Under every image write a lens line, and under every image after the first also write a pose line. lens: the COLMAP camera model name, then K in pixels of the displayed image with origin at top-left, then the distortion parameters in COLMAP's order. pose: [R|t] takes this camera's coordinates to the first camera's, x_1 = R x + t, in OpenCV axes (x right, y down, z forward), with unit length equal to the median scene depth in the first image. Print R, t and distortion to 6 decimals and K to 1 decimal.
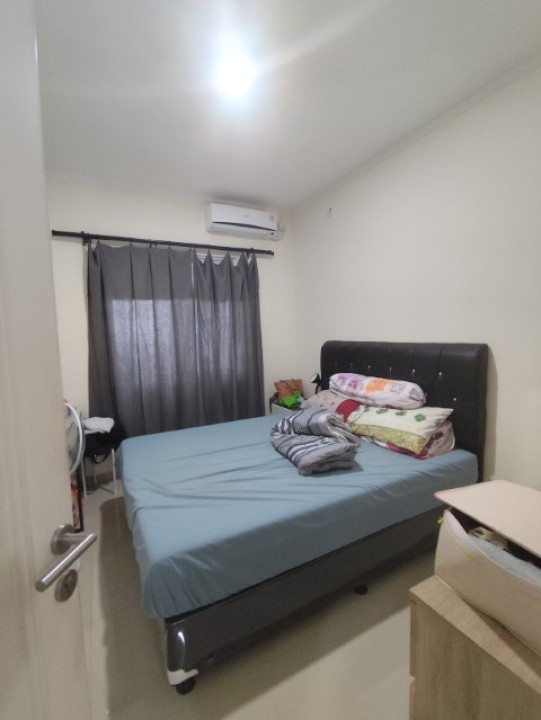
lens RADIAL K [[330.5, 0, 267.3], [0, 330.5, 359.9], [0, 0, 1]] dist [-0.002148, 0.000331]
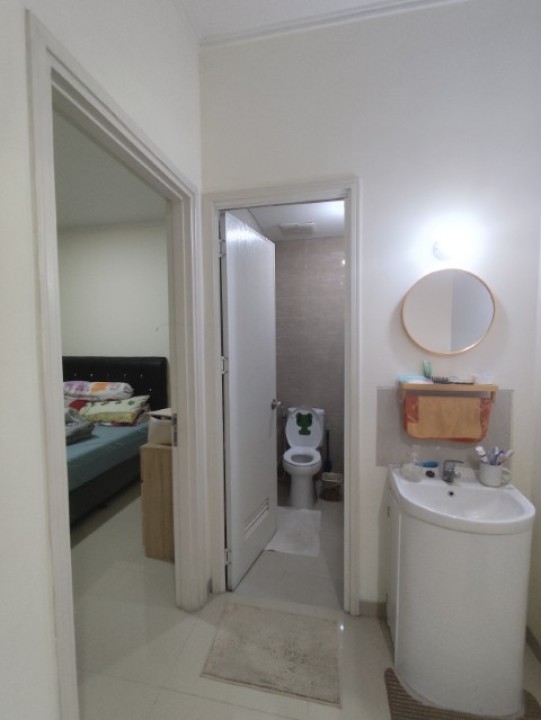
lens RADIAL K [[330.5, 0, 267.3], [0, 330.5, 359.9], [0, 0, 1]] dist [-0.002148, 0.000331]
pose [[0.644697, -0.010266, 0.764369, -0.330549], [0.049612, 0.998364, -0.028436, 0.041111], [-0.762826, 0.056255, 0.644152, -0.544855]]
